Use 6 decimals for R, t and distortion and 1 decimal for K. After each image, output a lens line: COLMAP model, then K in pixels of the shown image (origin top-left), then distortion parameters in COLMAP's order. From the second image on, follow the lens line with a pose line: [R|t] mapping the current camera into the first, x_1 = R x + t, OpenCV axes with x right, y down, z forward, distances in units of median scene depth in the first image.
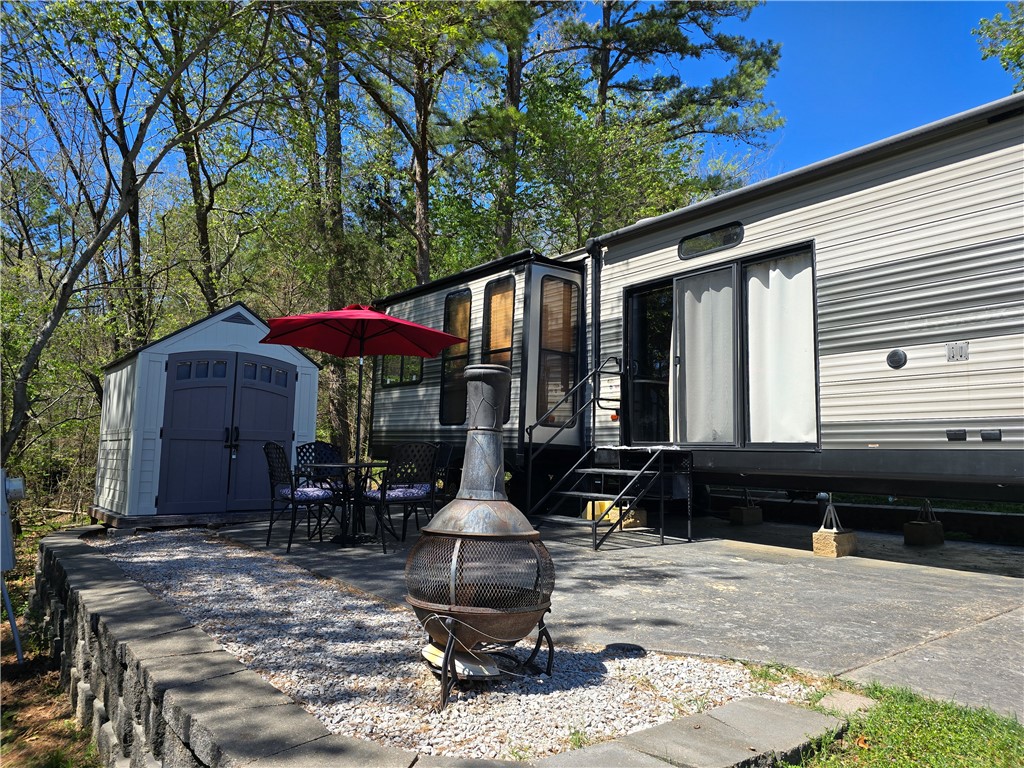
lens RADIAL K [[687.5, 0, 514.4], [0, 687.5, 393.0], [0, 0, 1]] dist [0.059313, -0.060353]
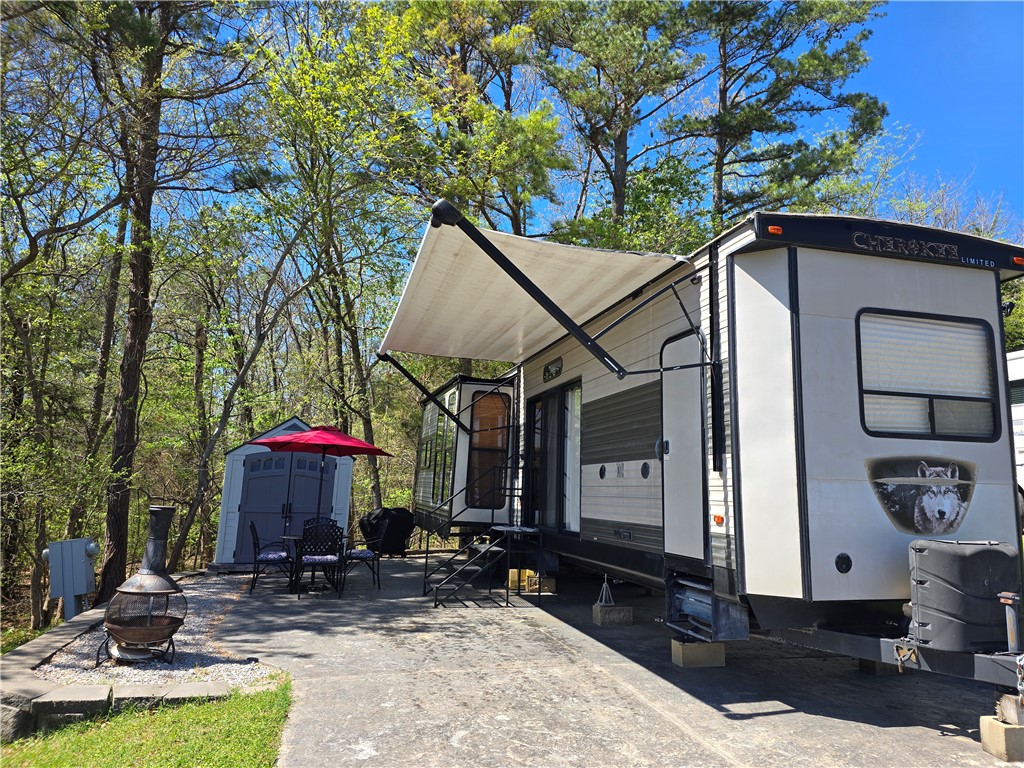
lens RADIAL K [[687.5, 0, 514.4], [0, 687.5, 393.0], [0, 0, 1]] dist [0.059313, -0.060353]
pose [[0.930139, -0.038880, -0.365144, 0.594098], [0.013593, 0.997343, -0.071572, -0.073672], [0.366956, 0.061609, 0.928196, -0.187647]]
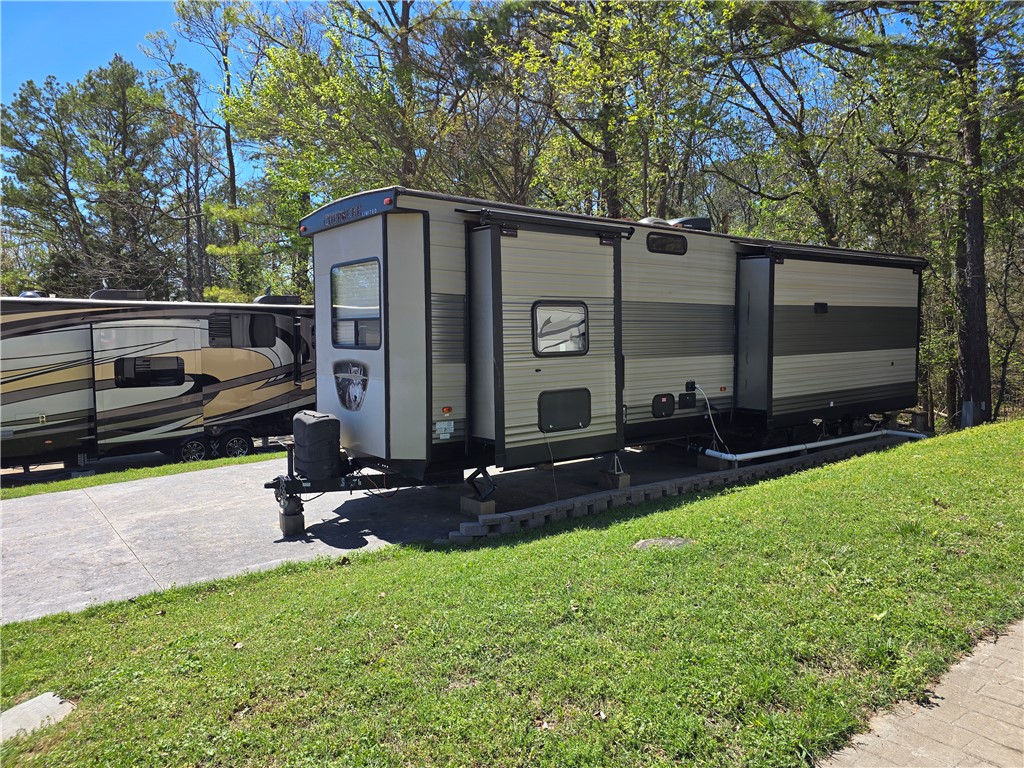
lens RADIAL K [[687.5, 0, 514.4], [0, 687.5, 393.0], [0, 0, 1]] dist [0.059313, -0.060353]
pose [[-0.002338, 0.085609, -0.996326, 1.647656], [0.083328, 0.992880, 0.085118, -0.074024], [0.996519, -0.082823, -0.009455, 0.754370]]
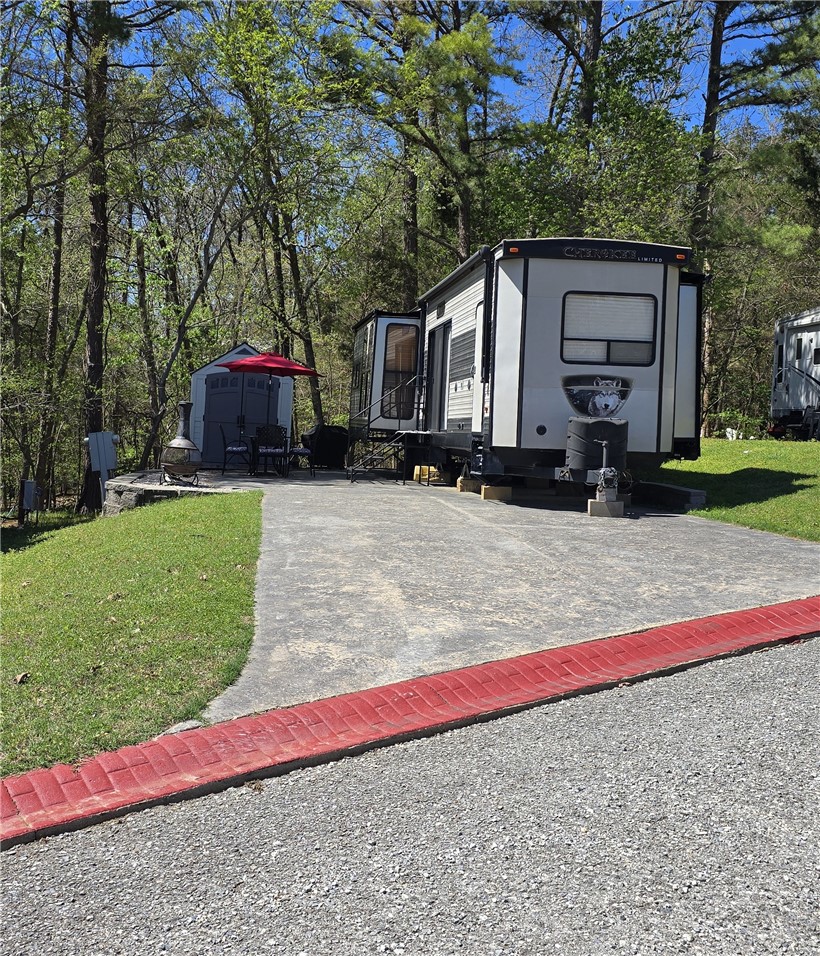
lens RADIAL K [[1036.2, 0, 361.0], [0, 1036.2, 443.8], [0, 0, 1]] dist [0.124569, -0.208193]
pose [[0.855363, 0.030210, -0.517148, 1.248284], [0.010609, 0.997067, 0.075792, -0.076846], [0.517921, -0.070316, 0.852534, -1.110680]]
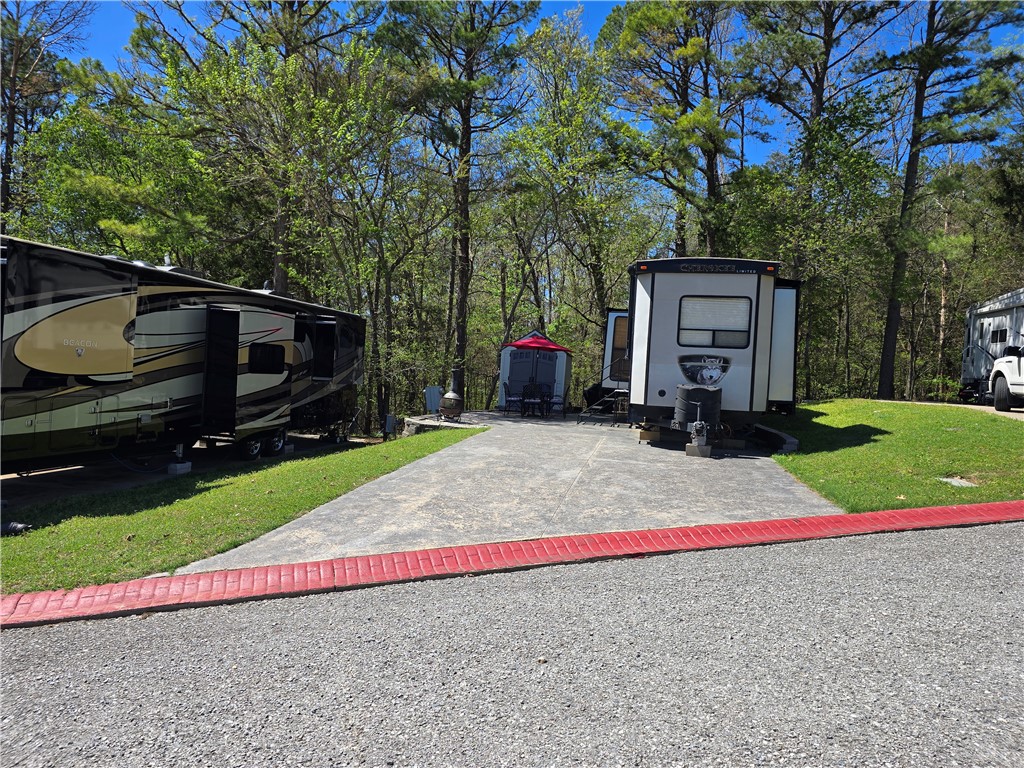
lens RADIAL K [[683.1, 0, 511.8], [0, 683.1, 388.7], [0, 0, 1]] dist [0.079763, -0.083114]
pose [[0.659764, 0.044947, -0.750127, 1.581151], [0.010747, 0.997543, 0.069225, -0.091682], [0.751396, -0.053734, 0.657660, -0.824853]]
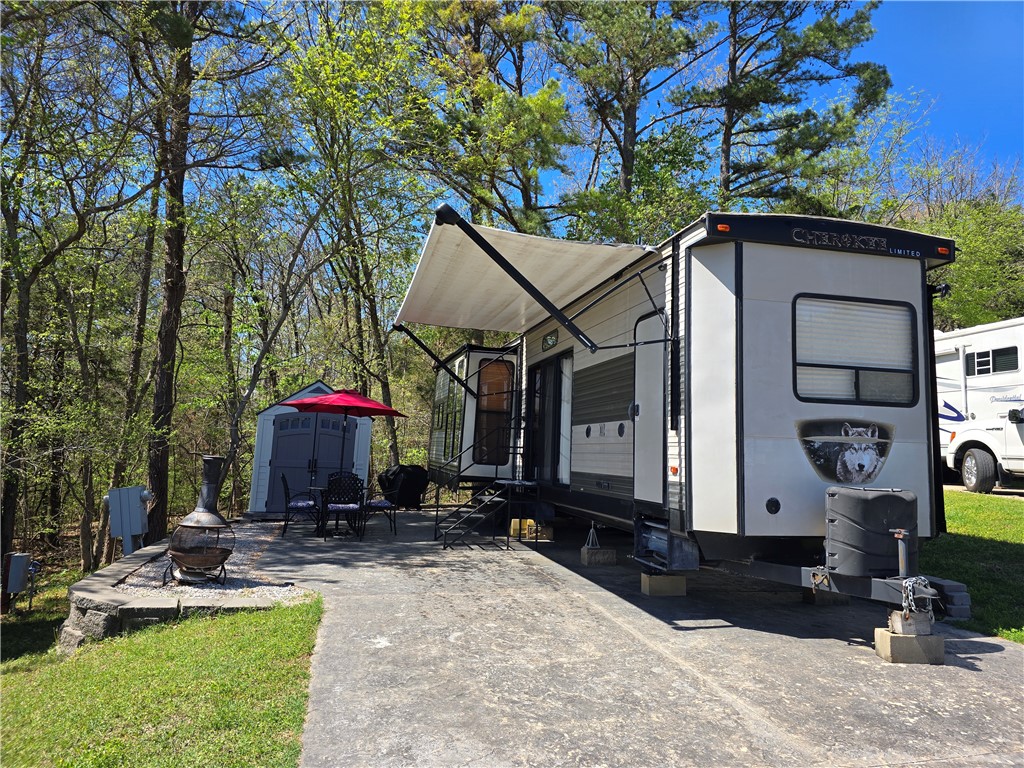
lens RADIAL K [[685.0, 0, 512.0], [0, 685.0, 384.0], [0, 0, 1]] dist [0.067295, -0.064095]
pose [[0.919308, -0.019319, -0.393064, 0.667139], [0.007563, 0.999477, -0.031437, -0.073217], [0.393465, 0.025928, 0.918974, -0.291370]]
